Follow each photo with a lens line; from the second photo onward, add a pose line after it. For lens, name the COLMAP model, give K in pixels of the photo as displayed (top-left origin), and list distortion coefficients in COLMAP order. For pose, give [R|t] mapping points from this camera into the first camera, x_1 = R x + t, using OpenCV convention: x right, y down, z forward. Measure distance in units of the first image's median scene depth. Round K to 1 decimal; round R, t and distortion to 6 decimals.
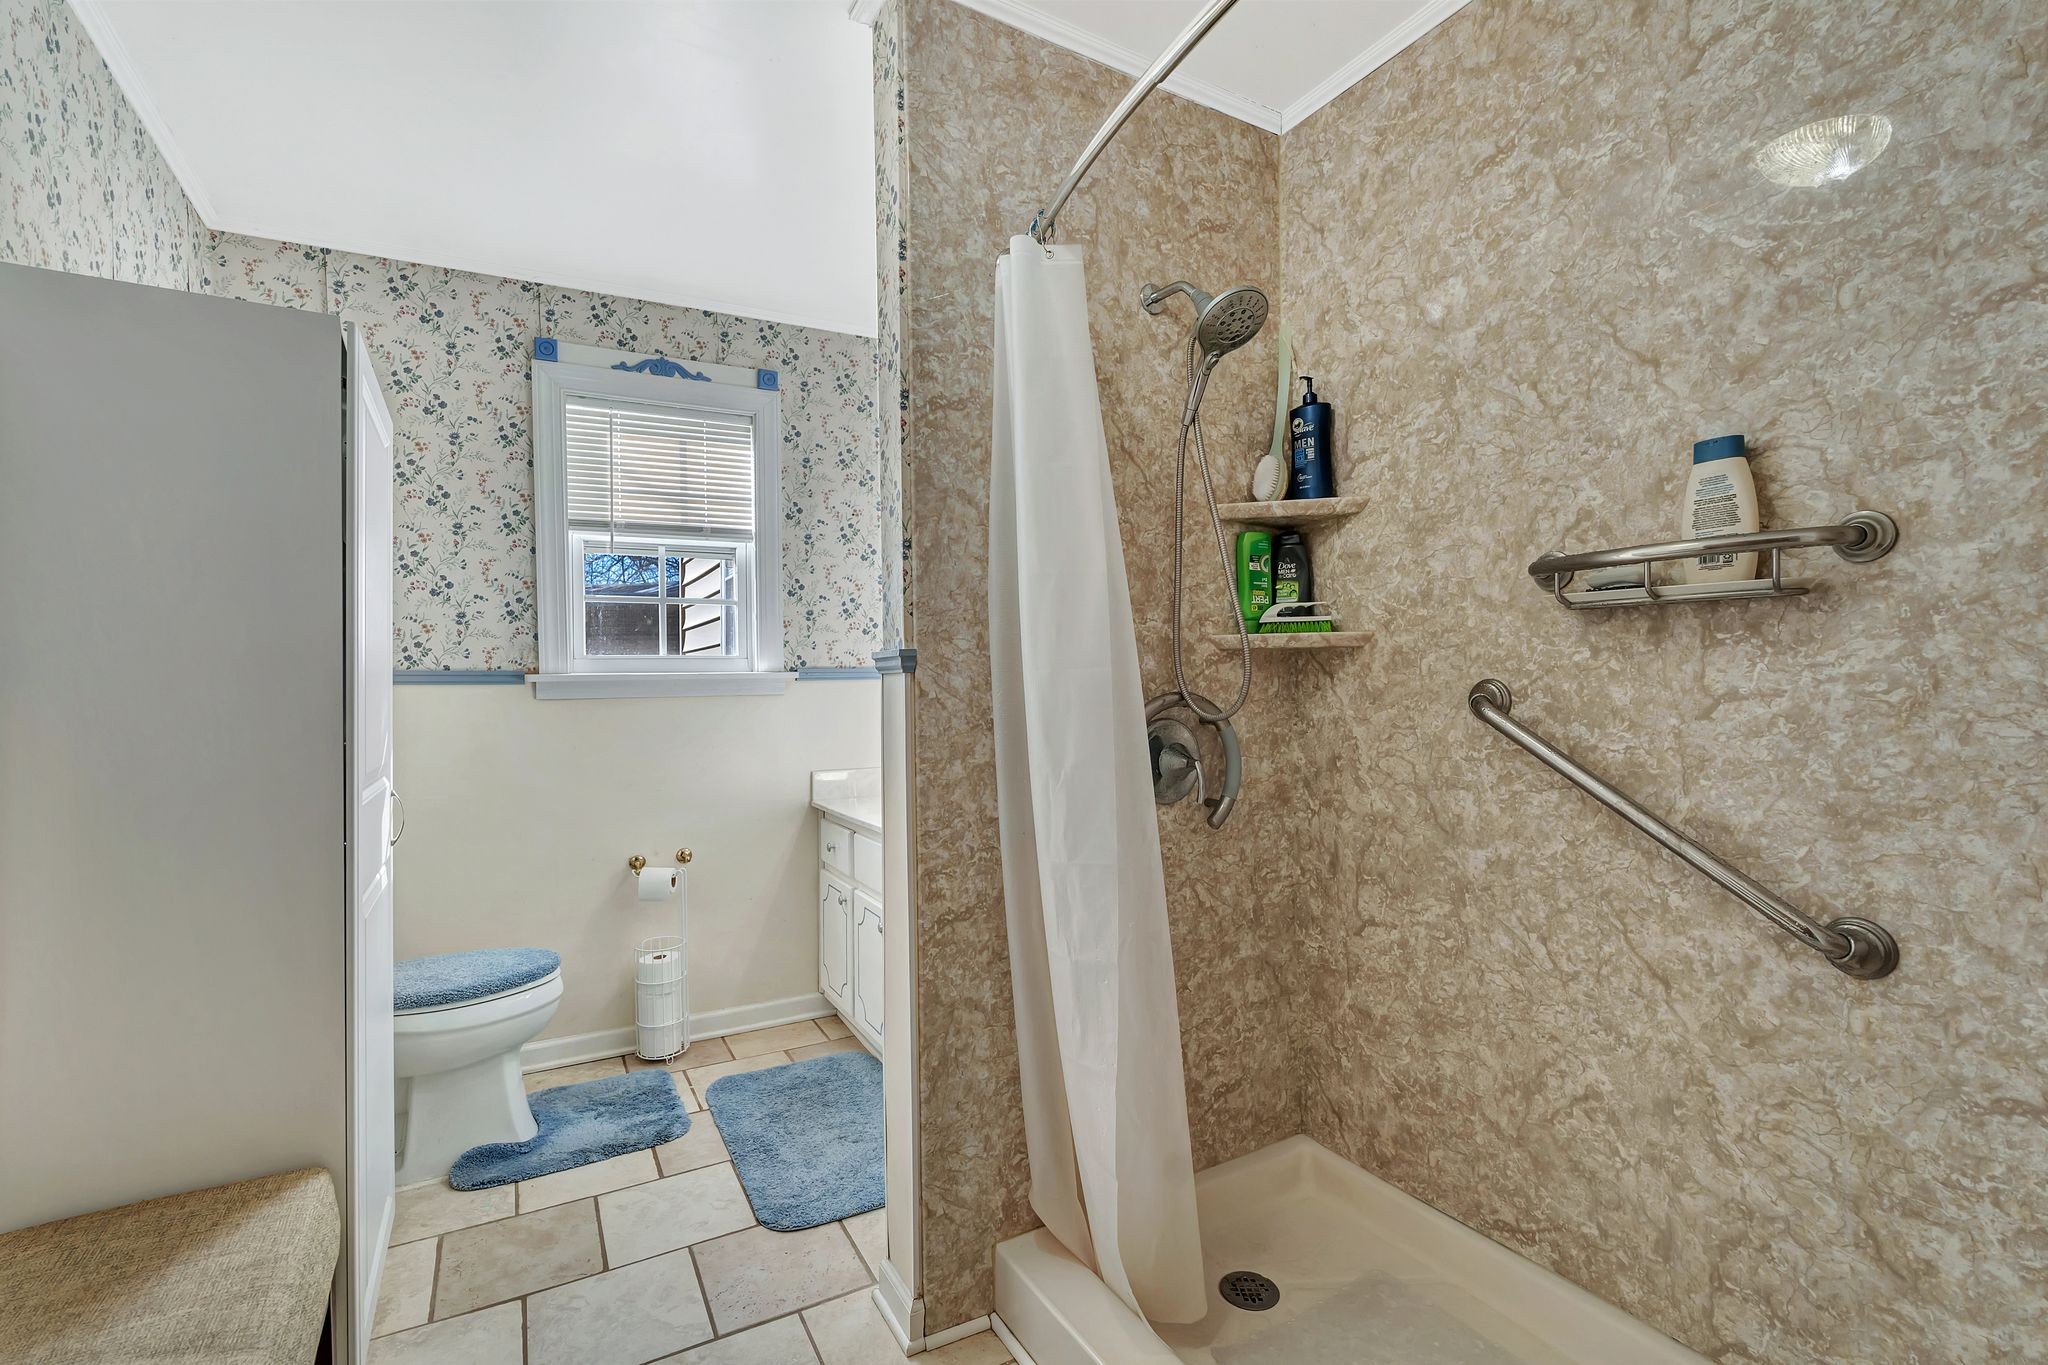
lens RADIAL K [[928.0, 0, 1025.8], [0, 928.0, 685.6], [0, 0, 1]] dist [-0.004573, 0.000775]
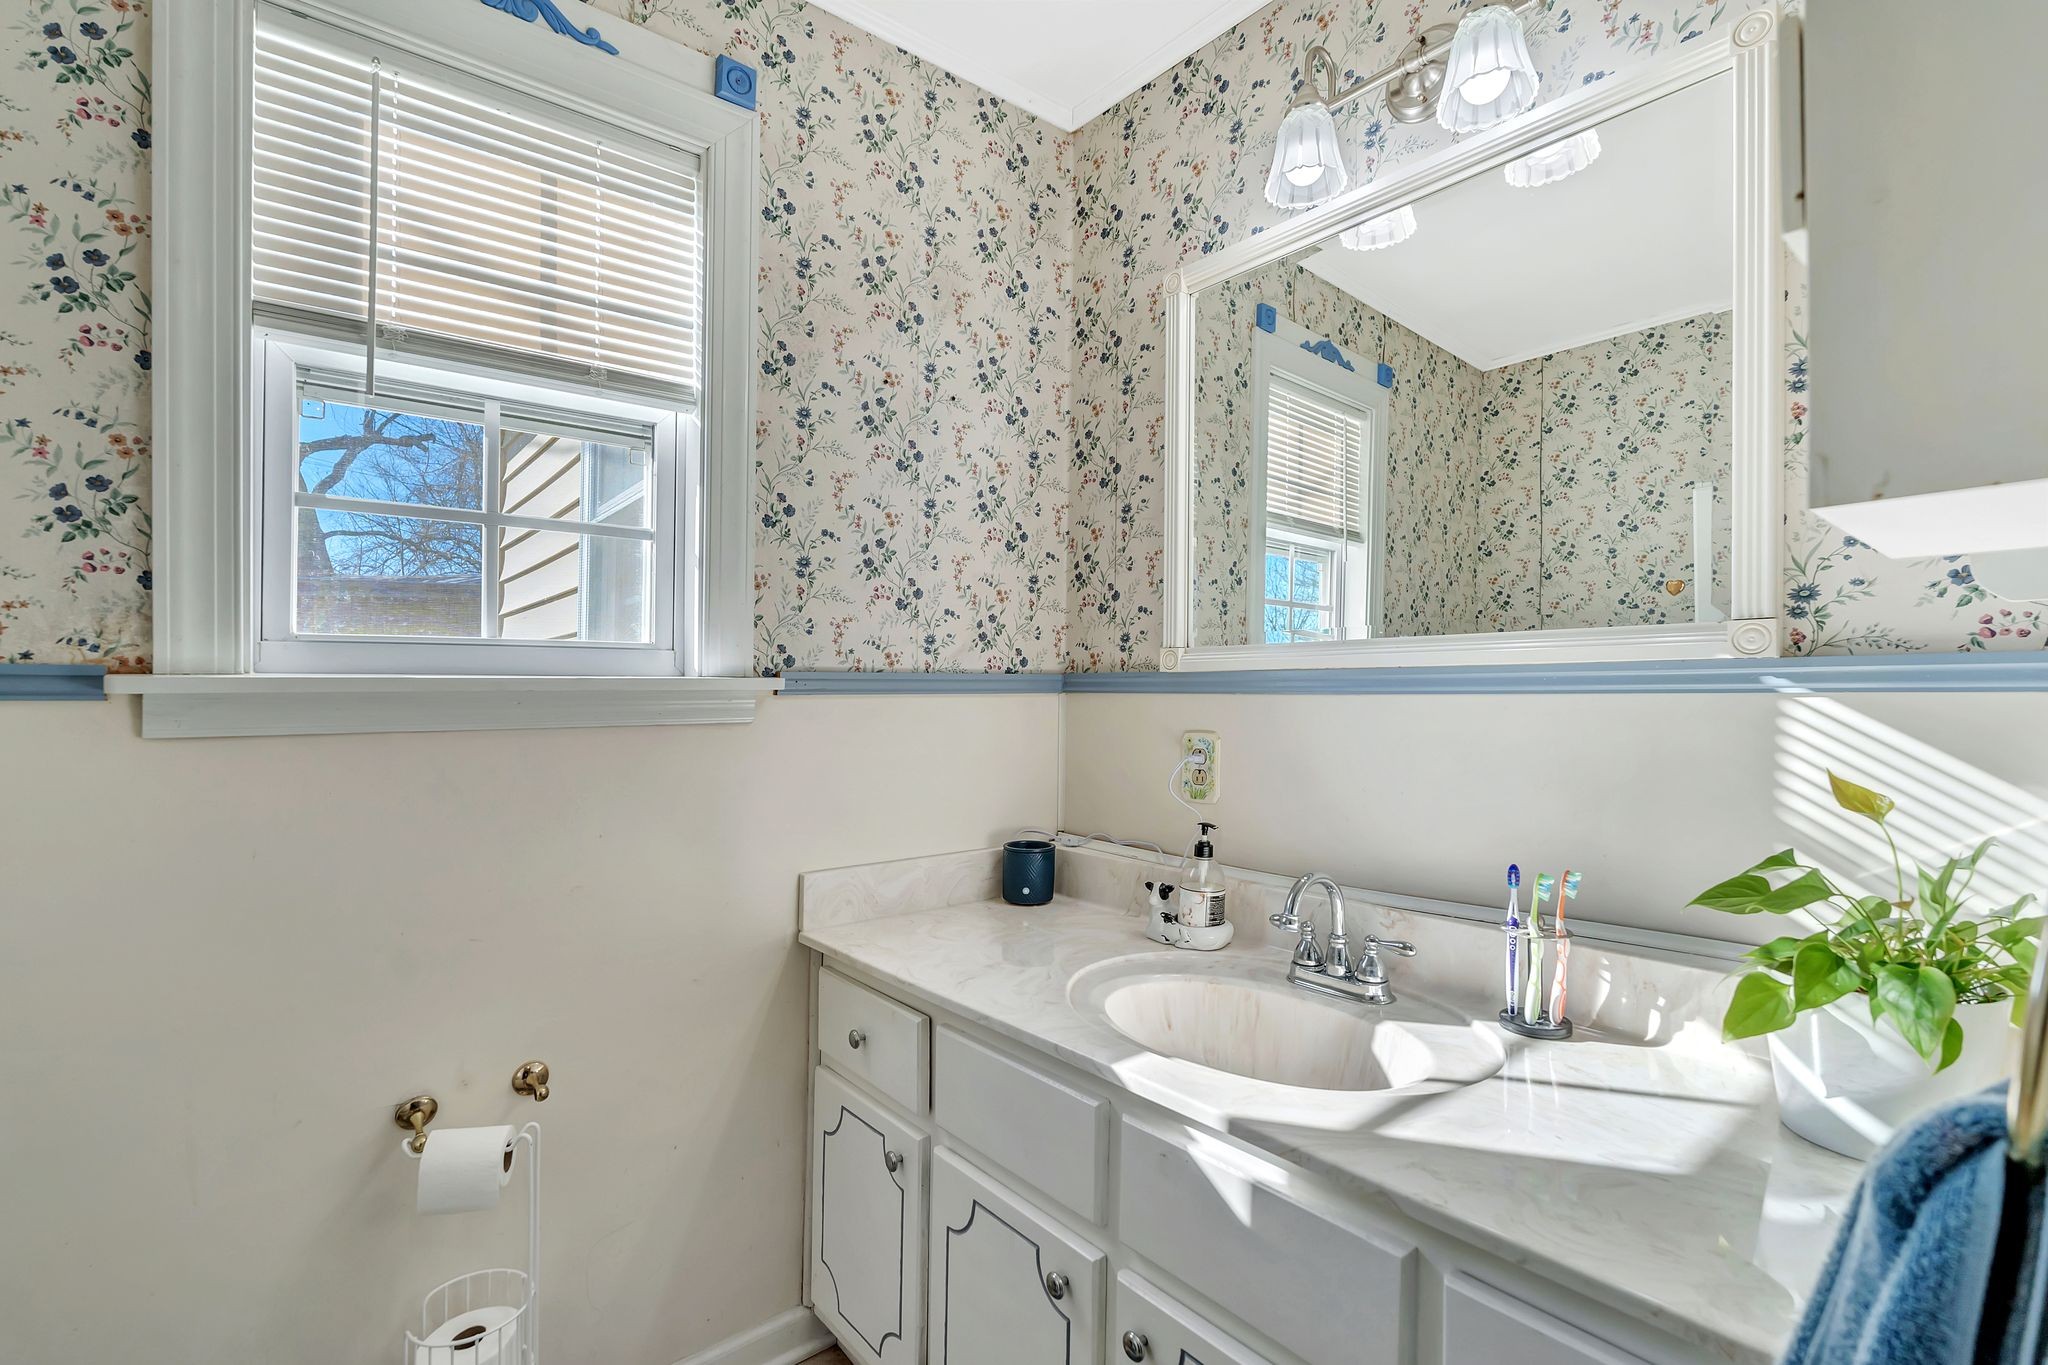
lens RADIAL K [[918.6, 0, 1025.5], [0, 918.6, 674.2], [0, 0, 1]] dist [0.000090, 0.000043]
pose [[0.981014, 0.018011, 0.193101, -0.214641], [-0.014850, 0.999731, -0.017805, -0.010067], [-0.193370, 0.014599, 0.981017, 0.494288]]
